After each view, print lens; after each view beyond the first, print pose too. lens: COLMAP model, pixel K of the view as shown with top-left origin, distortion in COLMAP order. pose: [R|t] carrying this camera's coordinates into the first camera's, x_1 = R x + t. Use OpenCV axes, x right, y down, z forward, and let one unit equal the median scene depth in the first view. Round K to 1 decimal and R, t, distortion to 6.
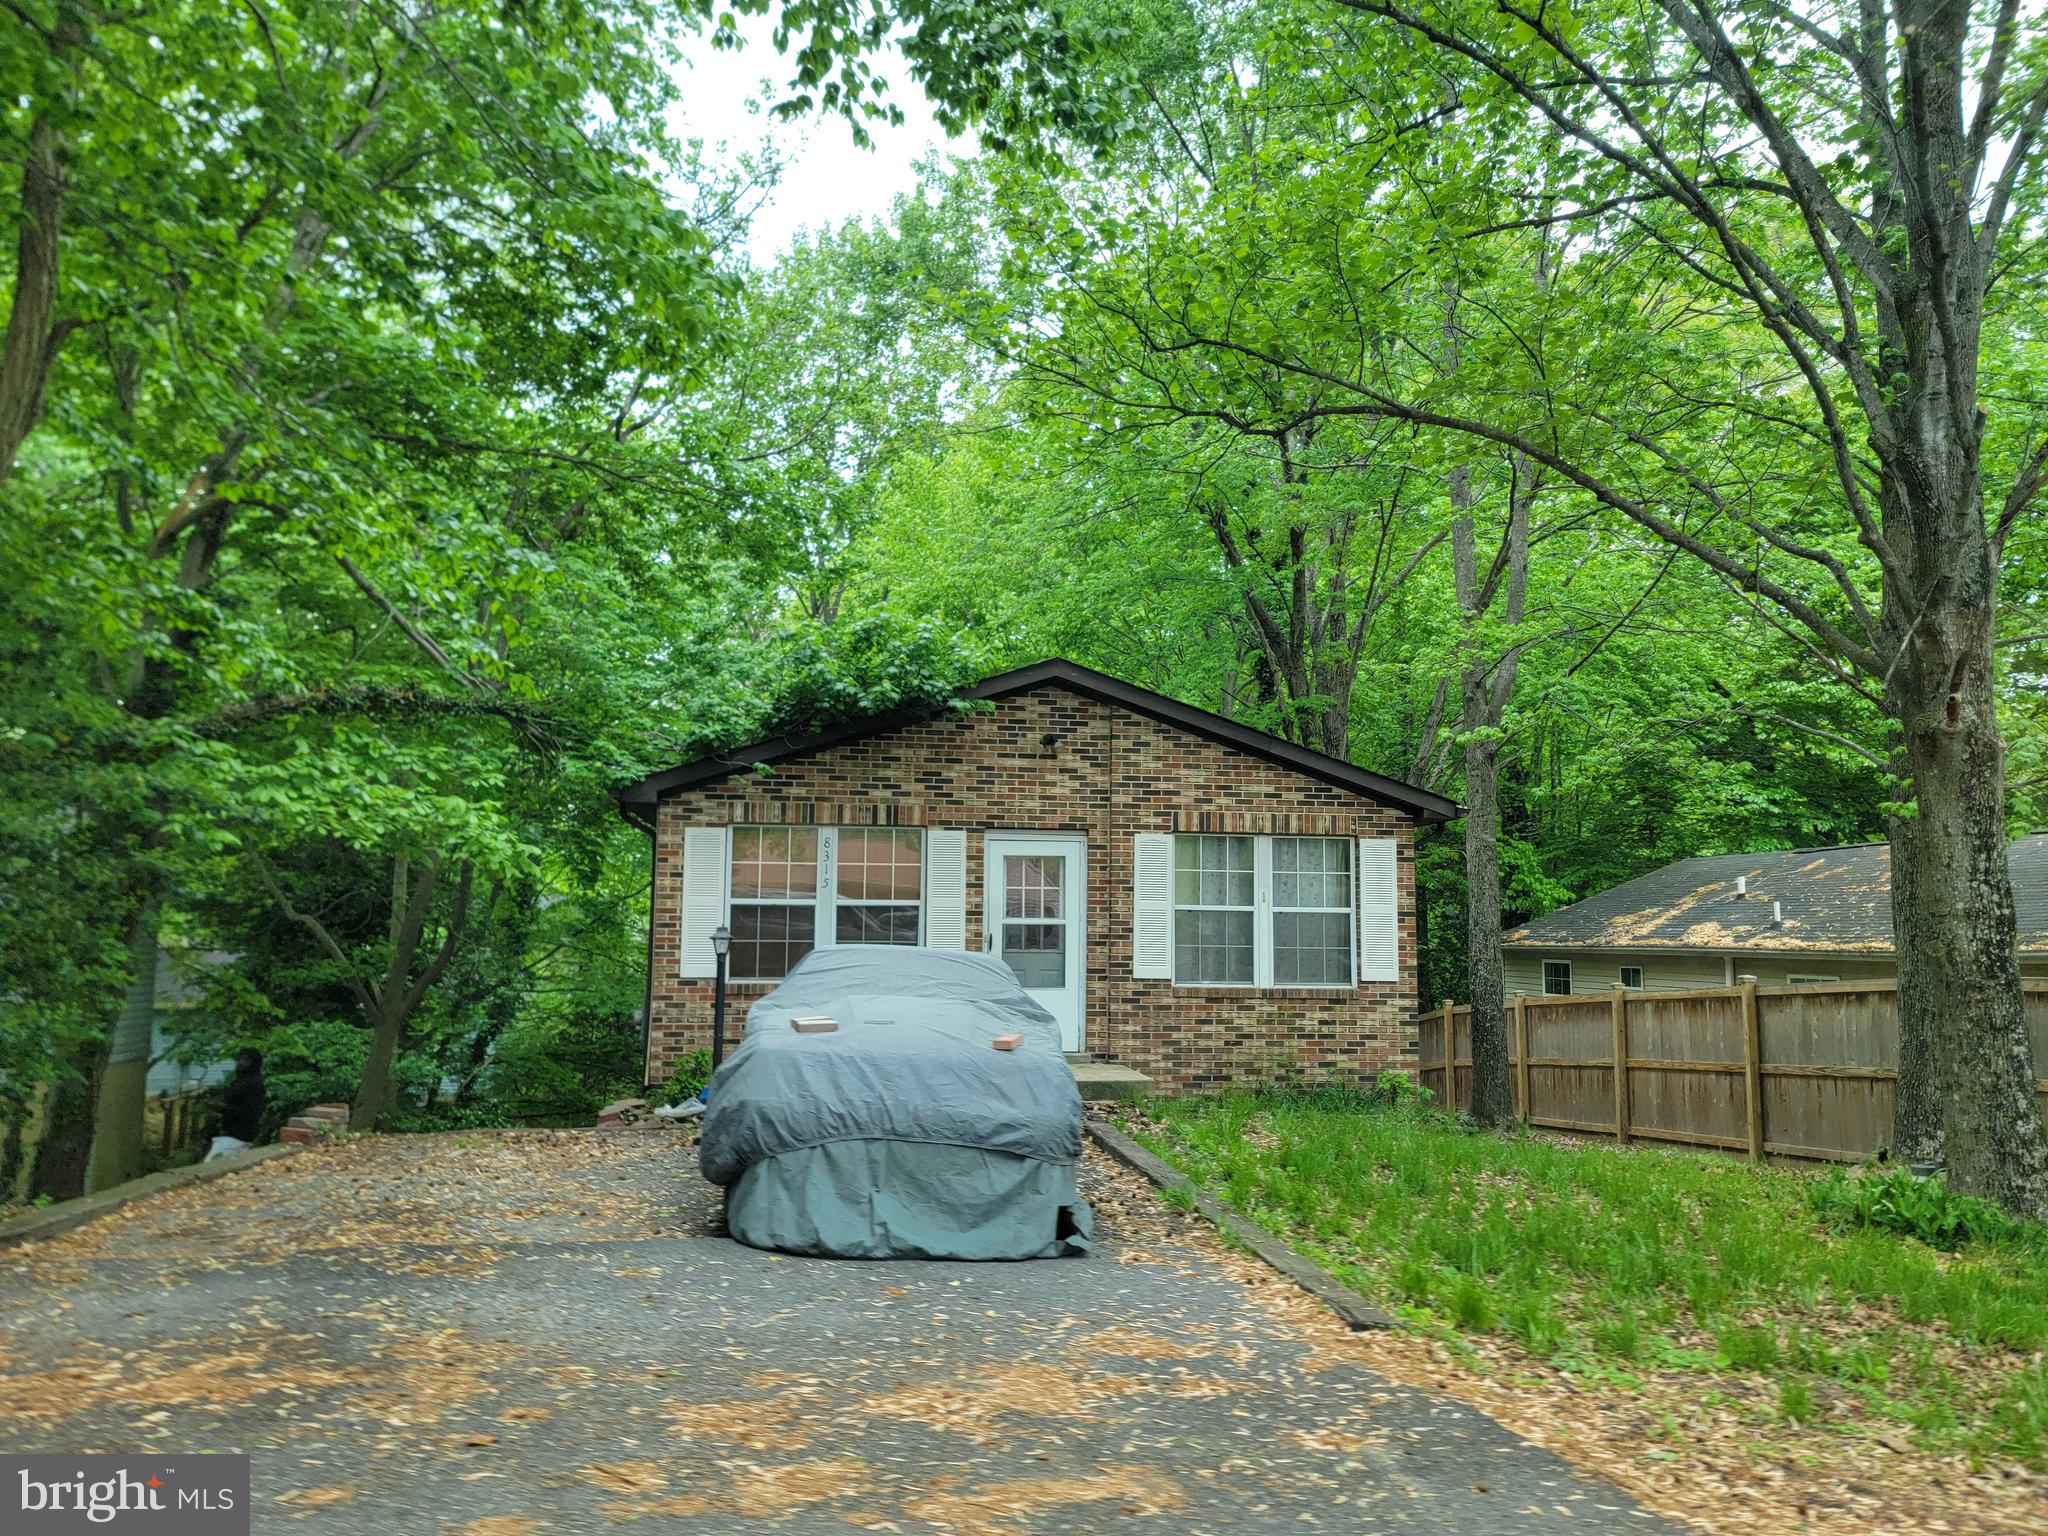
lens RADIAL K [[1488.1, 0, 1027.0], [0, 1488.1, 822.7], [0, 0, 1]] dist [0.087665, -0.077634]
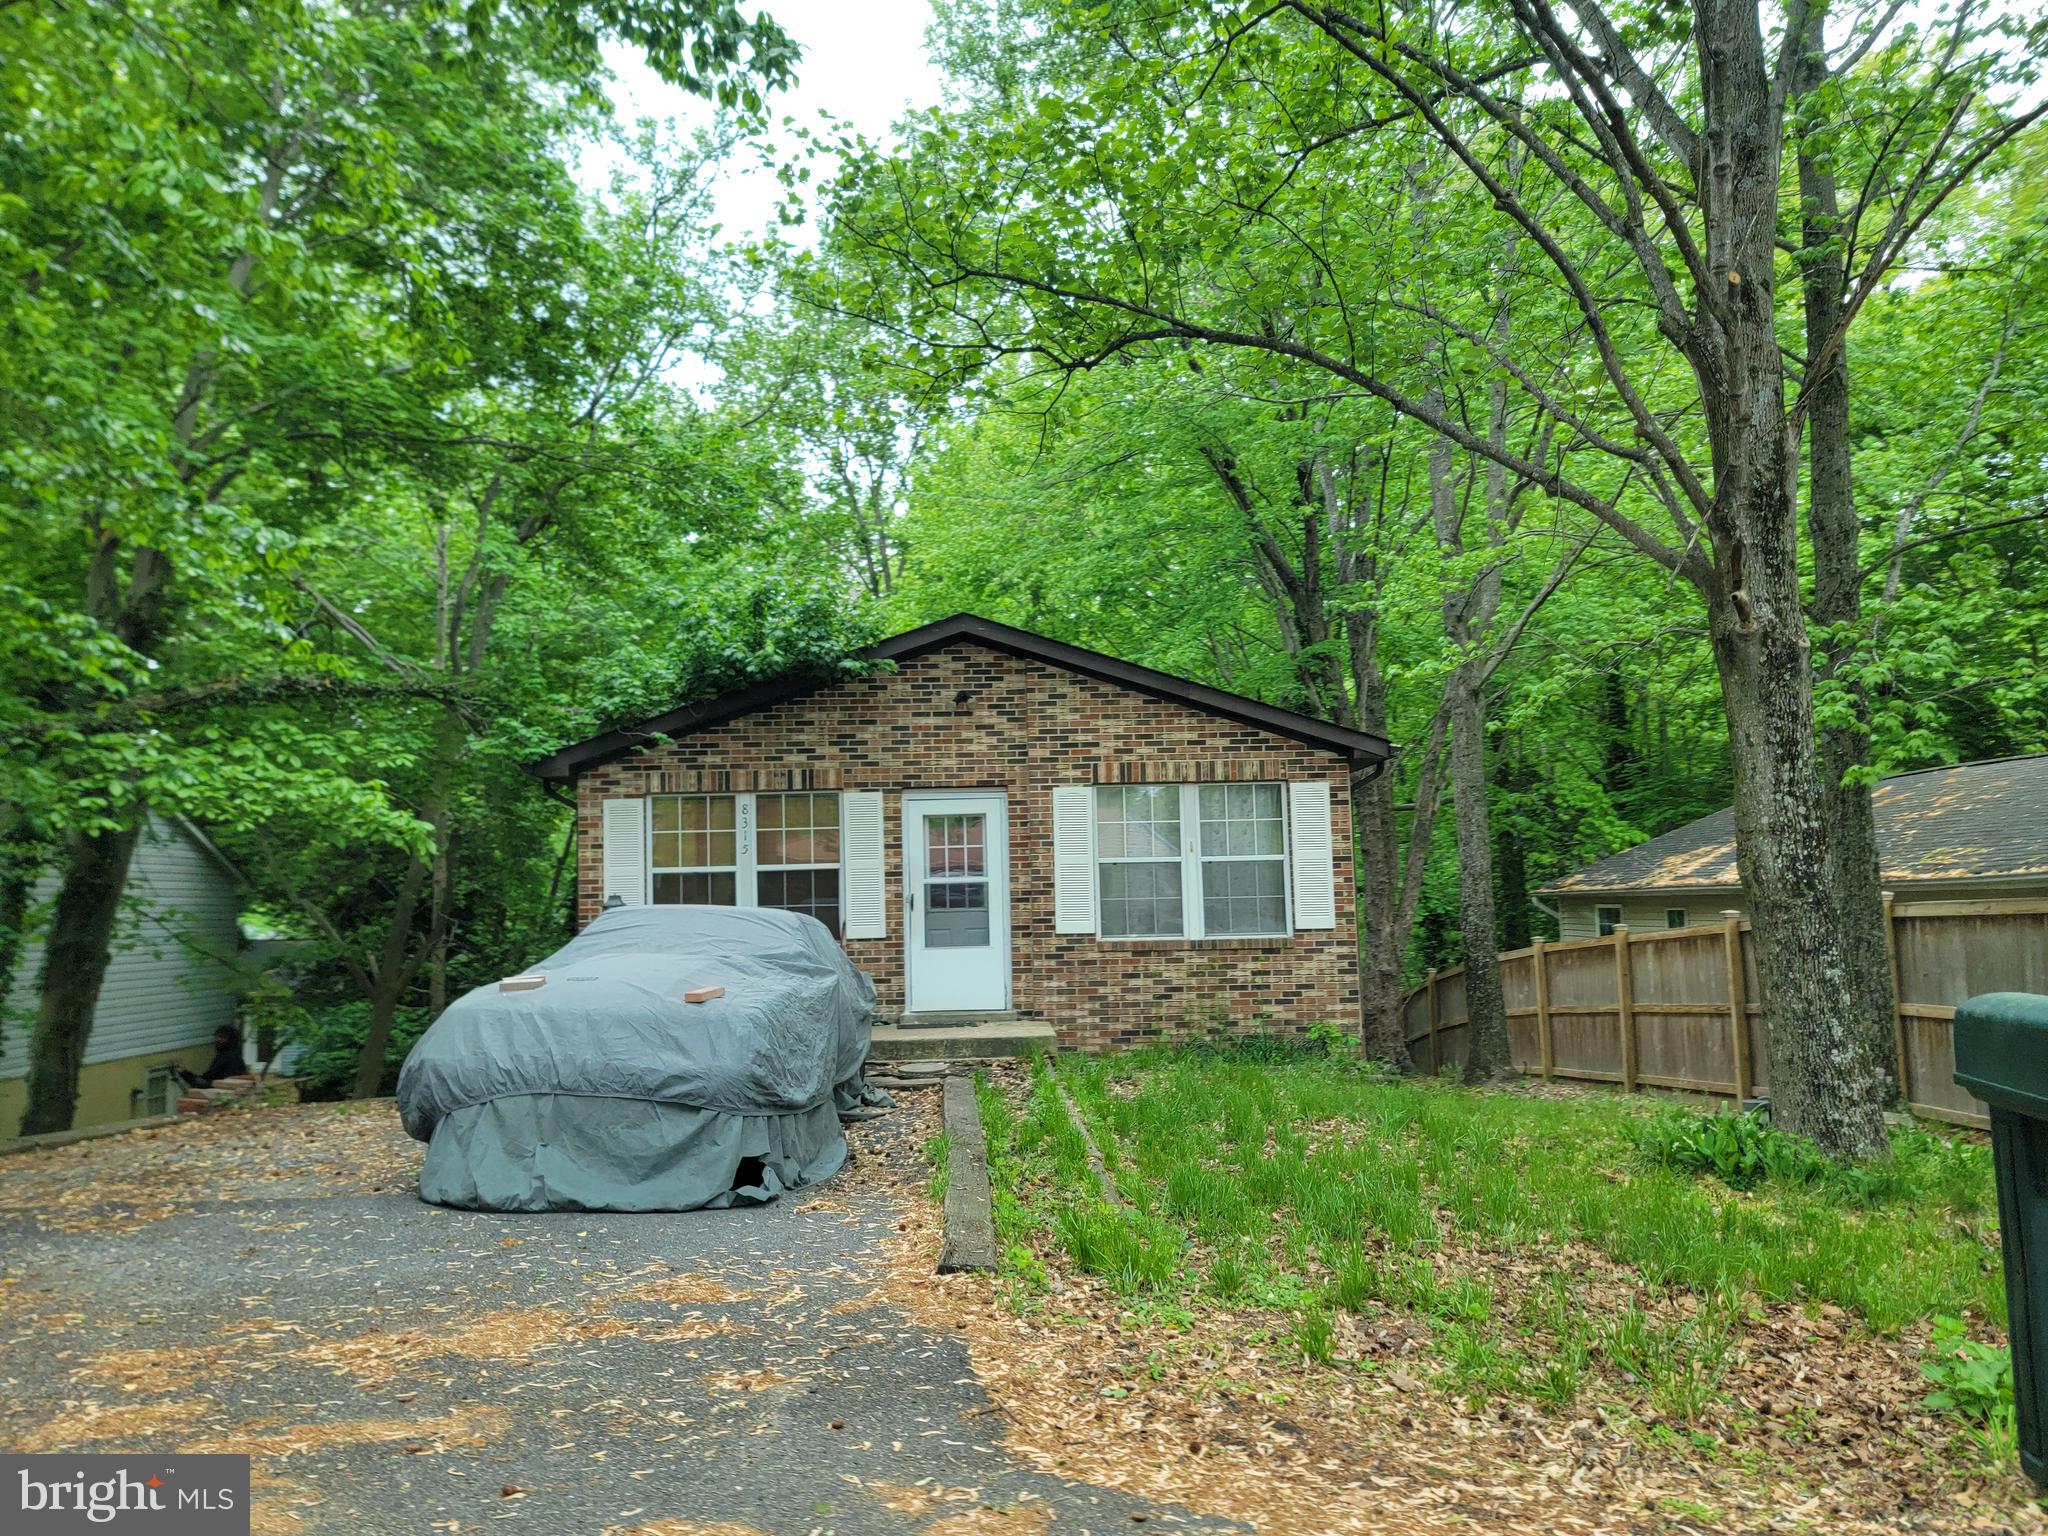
lens RADIAL K [[1488.1, 0, 1027.0], [0, 1488.1, 822.7], [0, 0, 1]] dist [0.087665, -0.077634]
pose [[0.992730, -0.040068, -0.113497, 0.166976], [0.042292, 0.998956, 0.017251, 0.012939], [0.112687, -0.021925, 0.993389, 0.019309]]
